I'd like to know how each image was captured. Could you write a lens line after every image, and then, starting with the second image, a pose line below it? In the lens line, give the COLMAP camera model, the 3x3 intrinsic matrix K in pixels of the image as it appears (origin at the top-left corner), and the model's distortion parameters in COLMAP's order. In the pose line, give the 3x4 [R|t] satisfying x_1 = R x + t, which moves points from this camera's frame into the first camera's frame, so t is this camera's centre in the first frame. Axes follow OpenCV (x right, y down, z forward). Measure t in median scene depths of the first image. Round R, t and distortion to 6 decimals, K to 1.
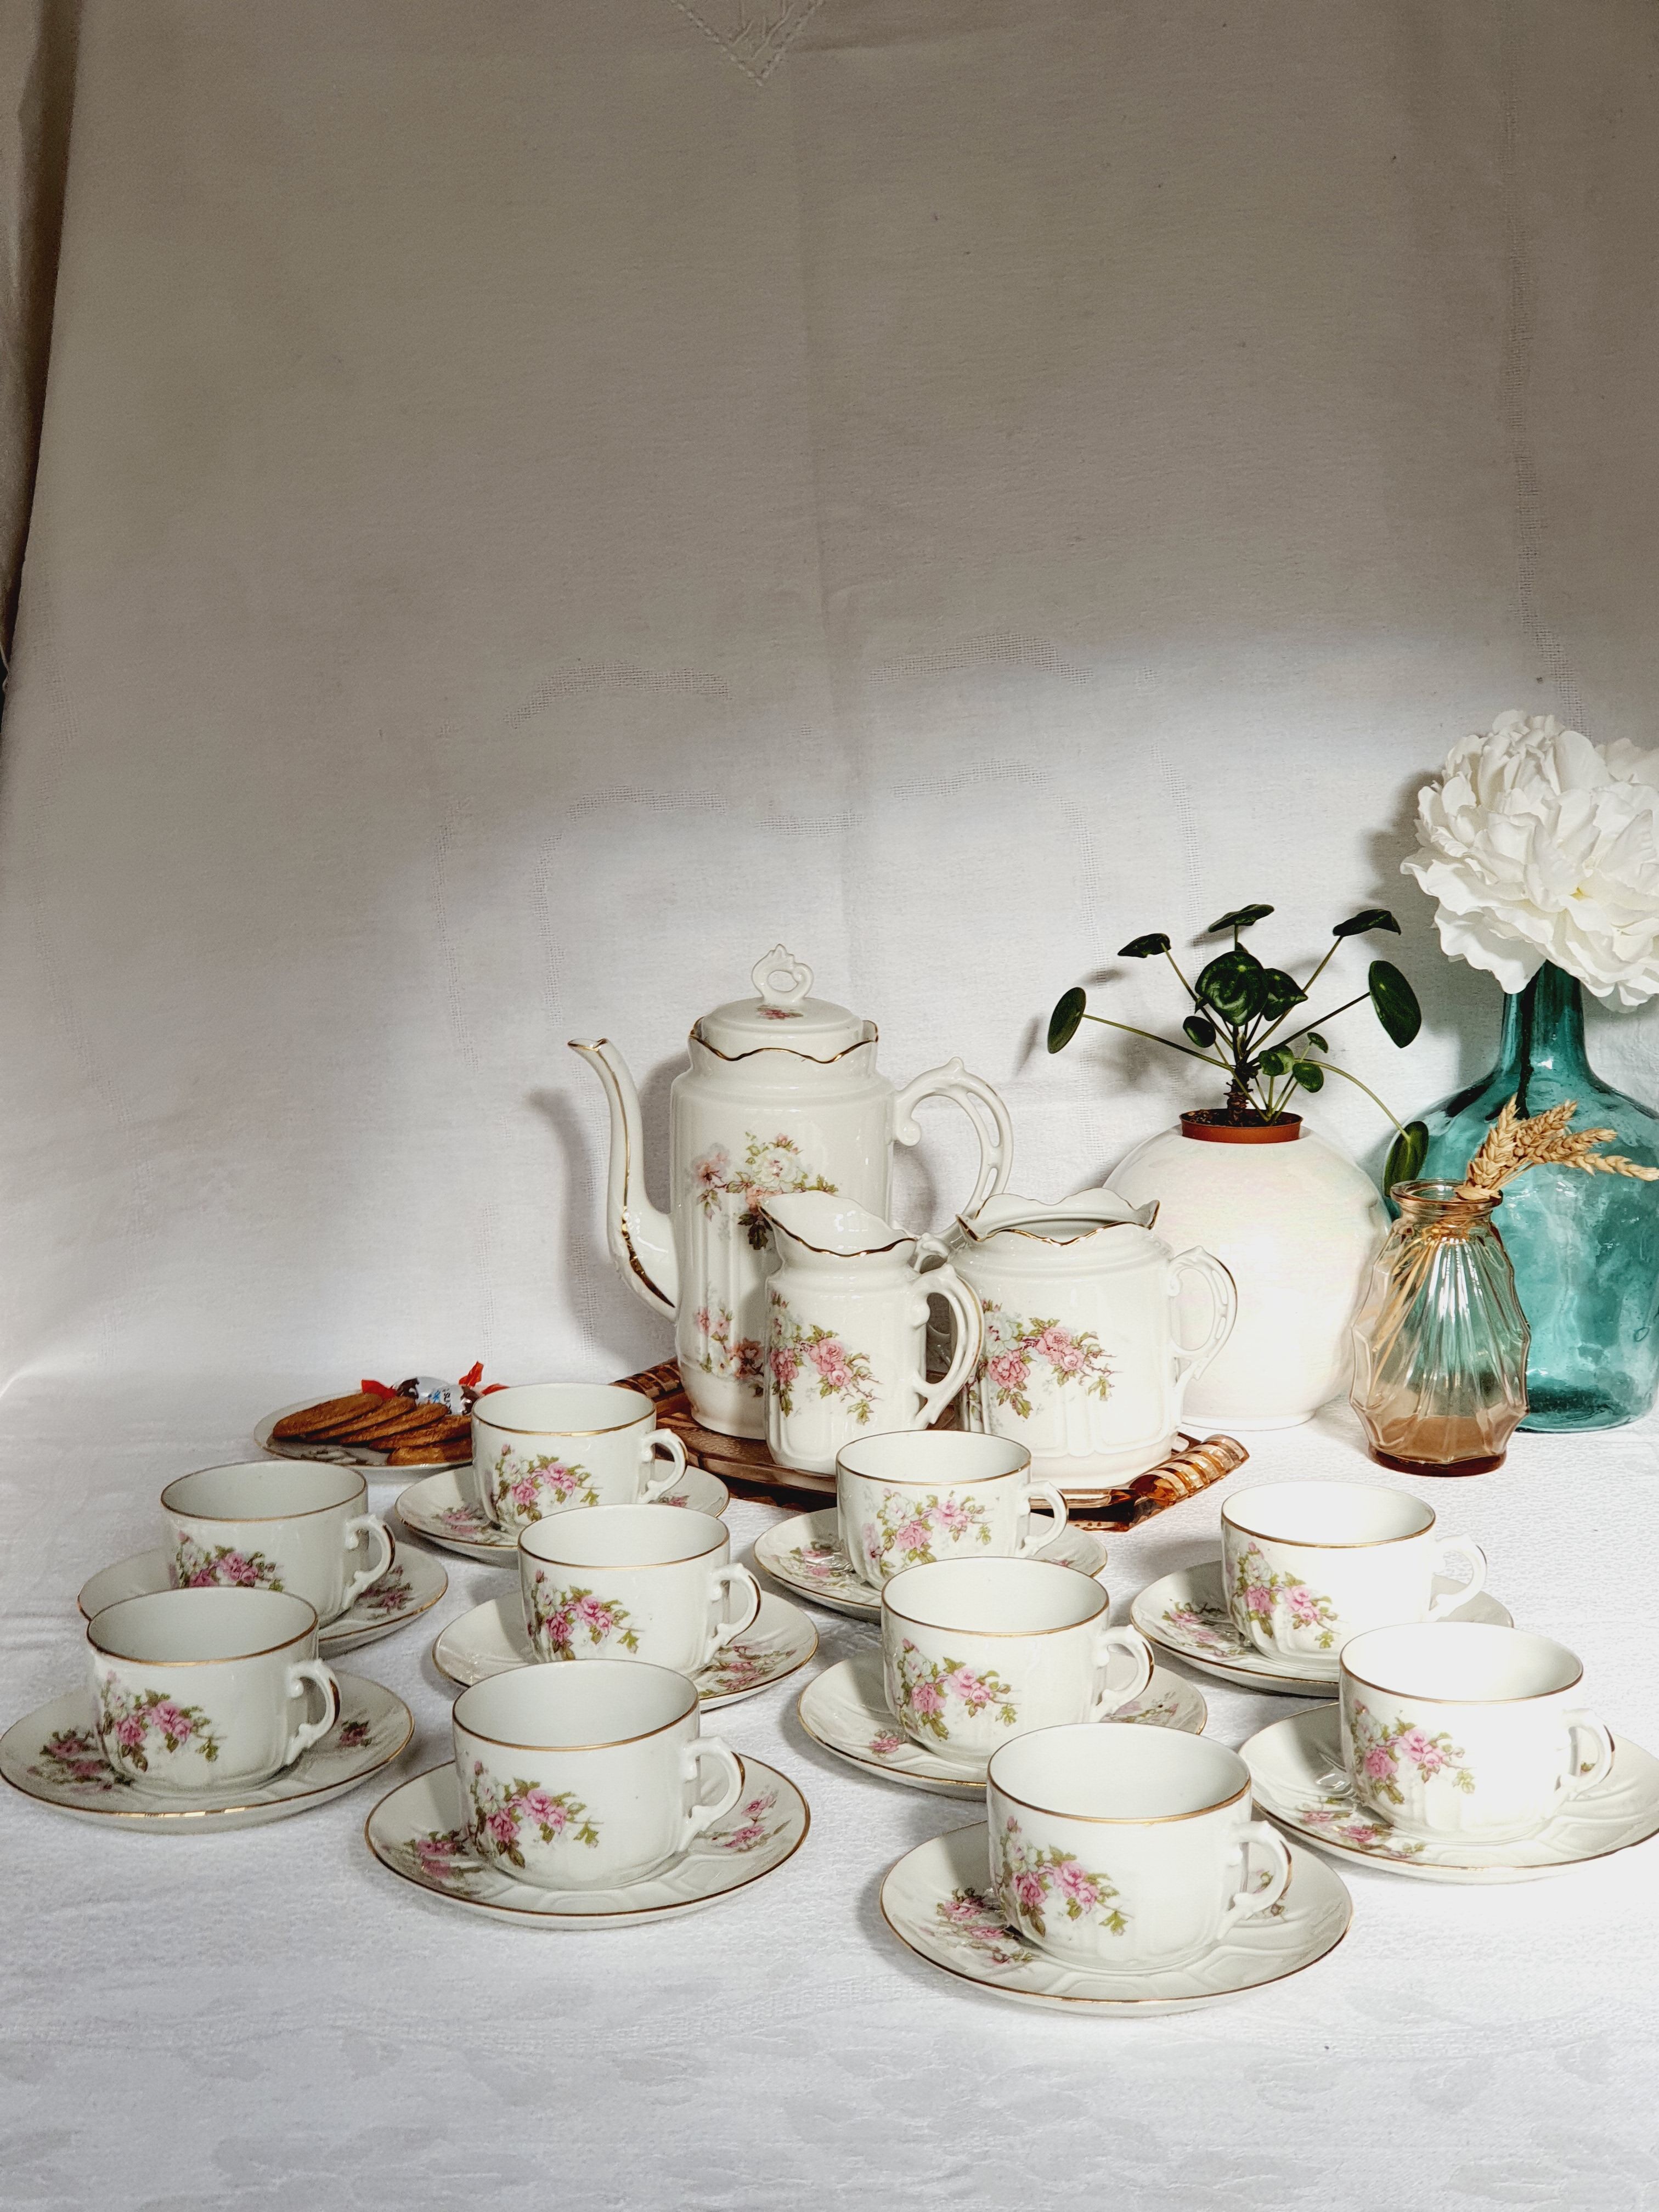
lens RADIAL K [[3379.6, 0, 829.5], [0, 3379.6, 1106.0], [0, 0, 1]] dist [0.119574, -0.961788]
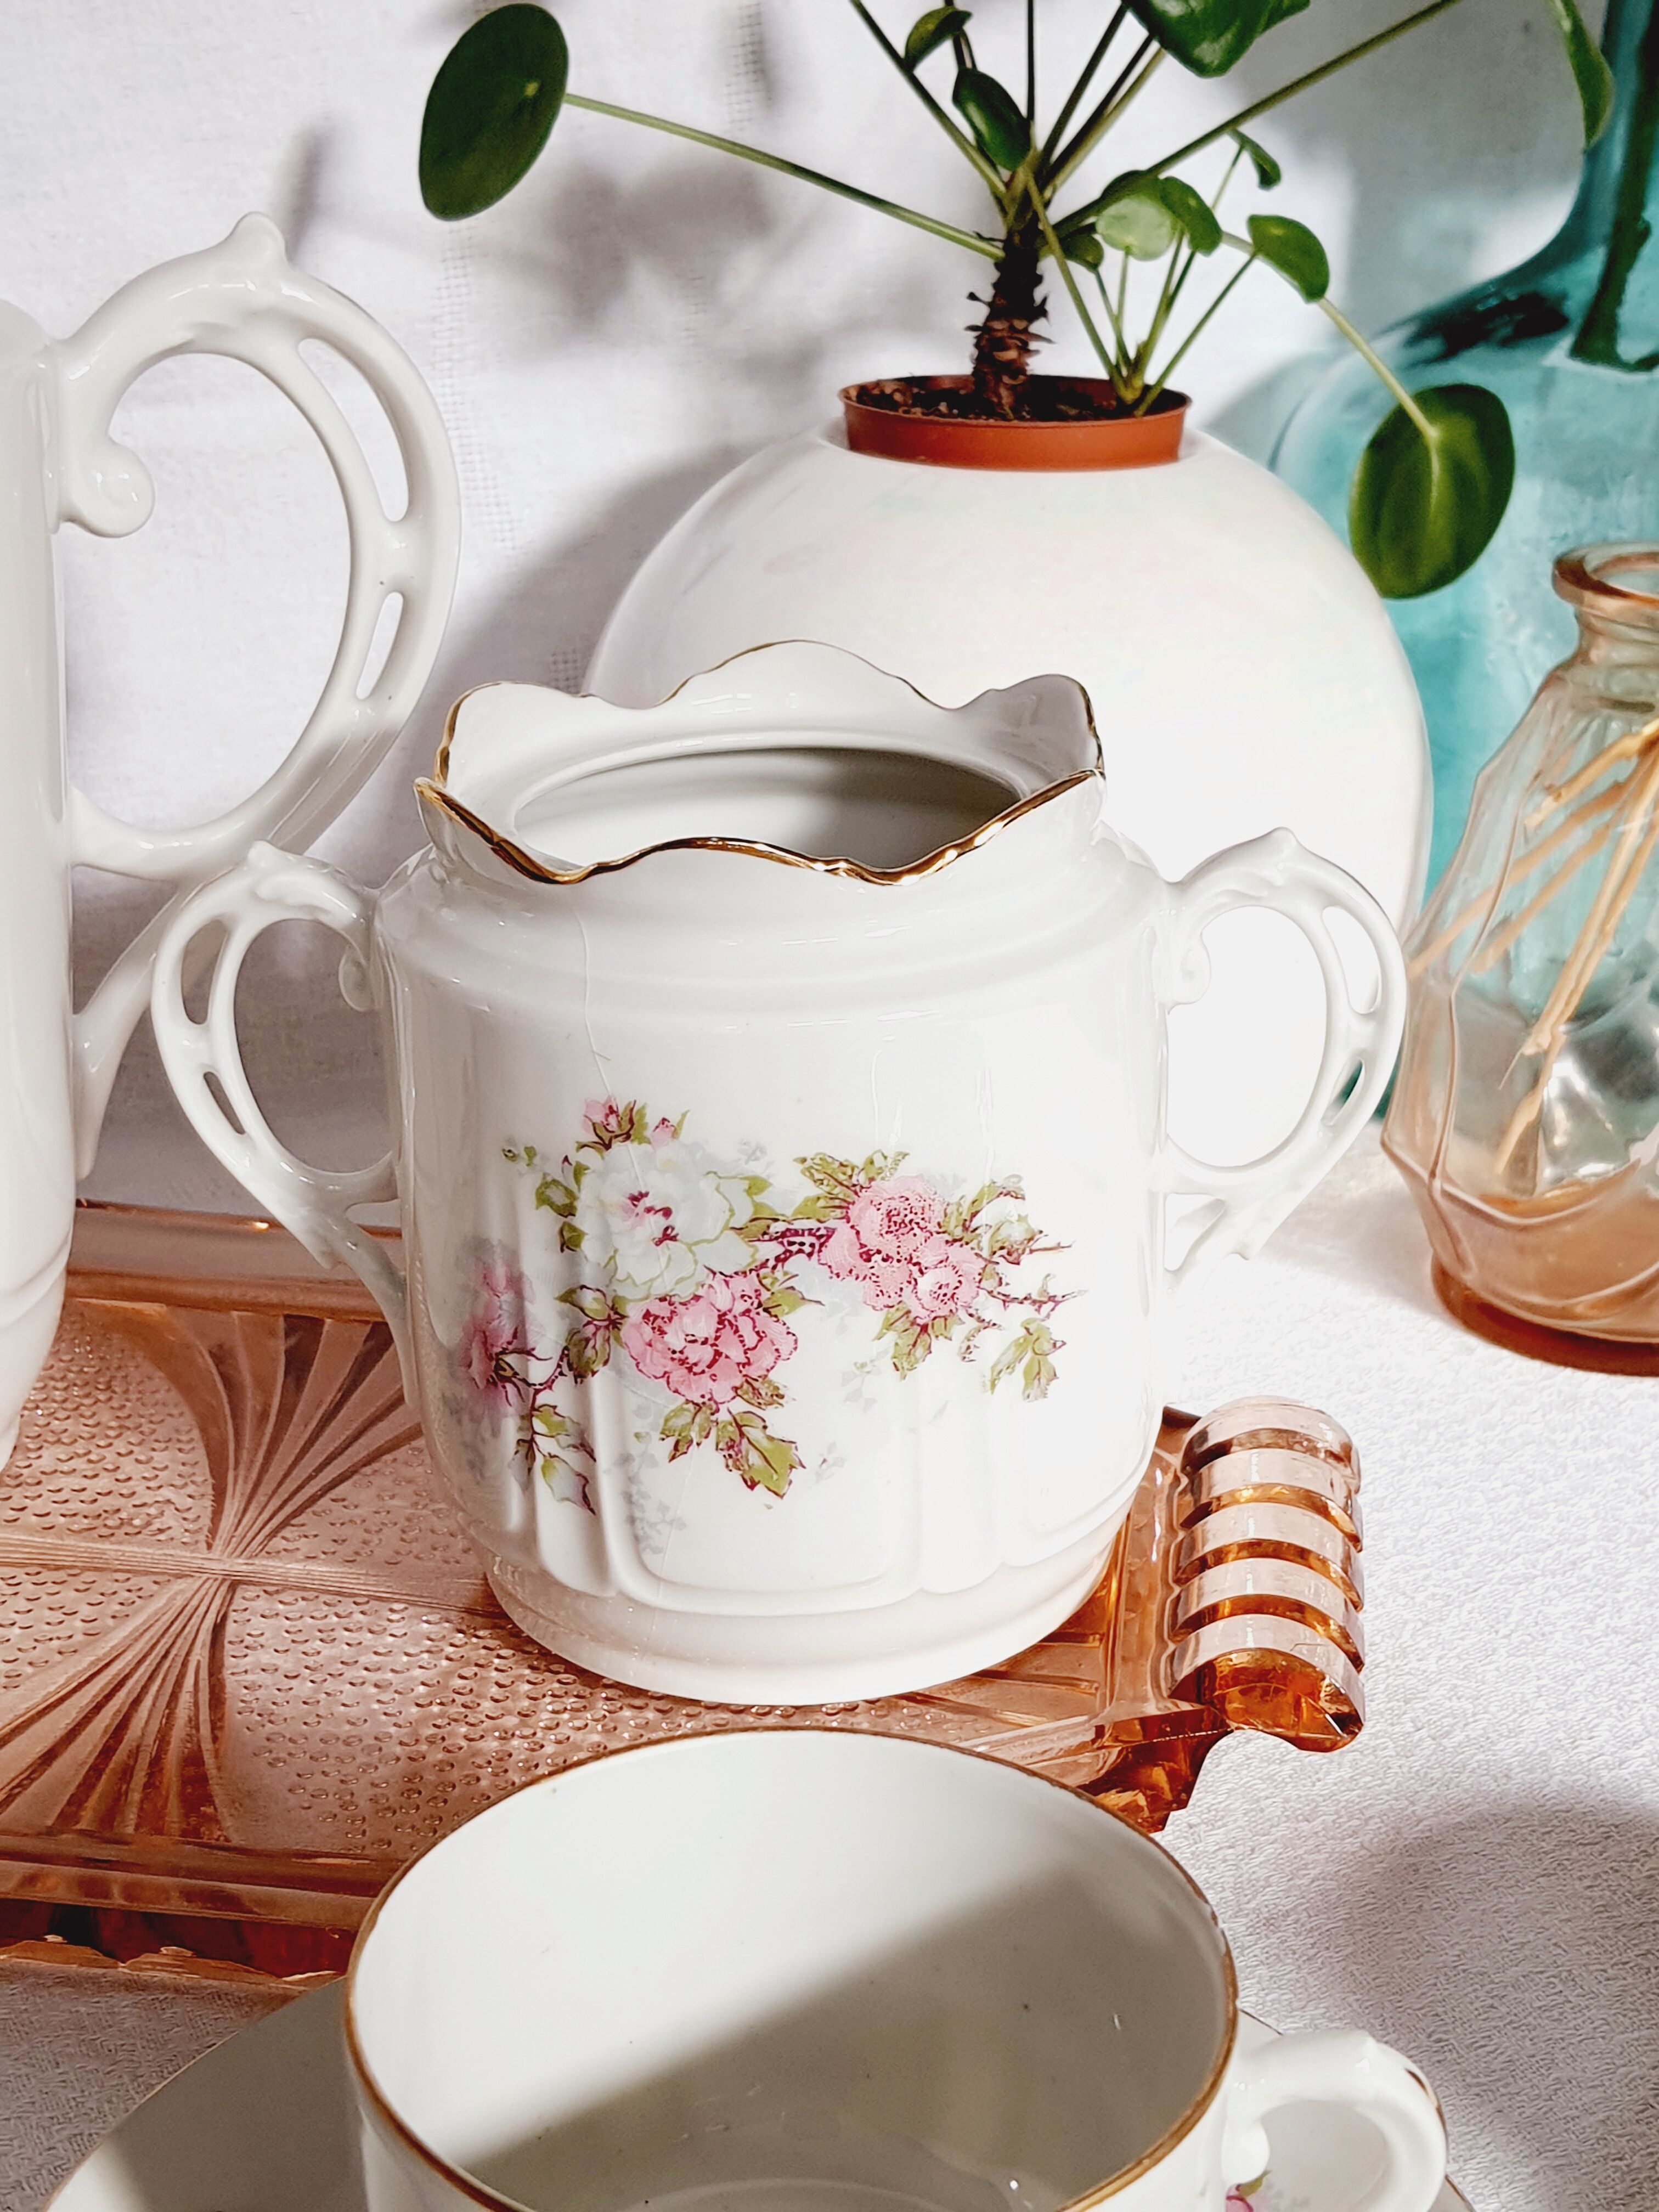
lens RADIAL K [[3320.1, 0, 829.5], [0, 3320.1, 1106.0], [0, 0, 1]] dist [0.115666, -0.021823]
pose [[0.912125, -0.124557, 0.390530, -0.040006], [0.047047, 0.978231, 0.202117, 0.004708], [-0.407203, -0.165983, 0.898129, 0.722422]]
